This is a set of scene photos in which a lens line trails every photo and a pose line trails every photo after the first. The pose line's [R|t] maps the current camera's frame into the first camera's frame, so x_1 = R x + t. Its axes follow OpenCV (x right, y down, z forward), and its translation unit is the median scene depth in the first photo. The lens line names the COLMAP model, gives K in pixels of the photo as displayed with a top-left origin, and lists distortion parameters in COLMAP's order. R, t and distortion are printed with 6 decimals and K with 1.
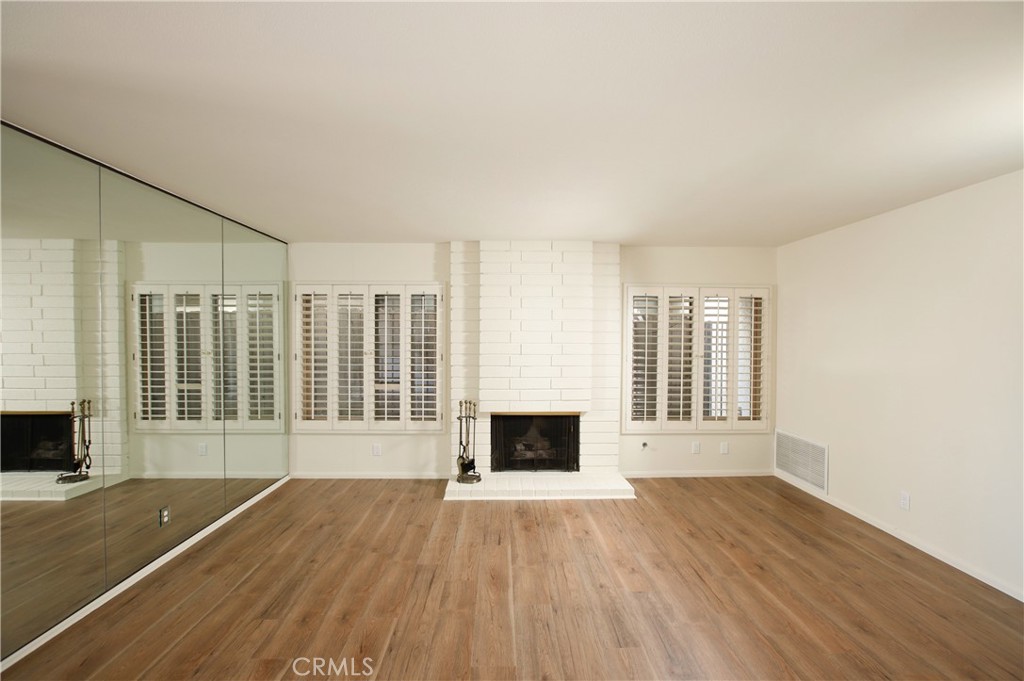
lens RADIAL K [[472.8, 0, 510.3], [0, 472.8, 345.9], [0, 0, 1]] dist [-0.000342, 0.000374]
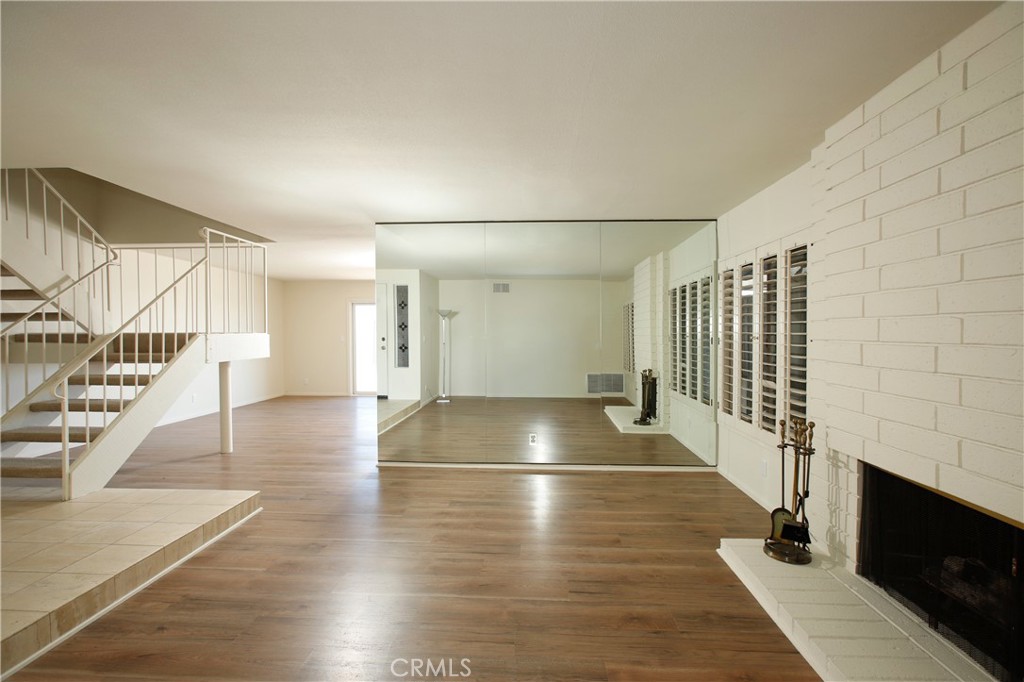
lens RADIAL K [[472.8, 0, 510.3], [0, 472.8, 346.4], [0, 0, 1]] dist [-0.000342, 0.000374]
pose [[-0.076087, 0.029860, -0.996654, 0.597549], [-0.021197, 0.999277, 0.031557, 0.018386], [0.996876, 0.023527, -0.075399, 0.815063]]
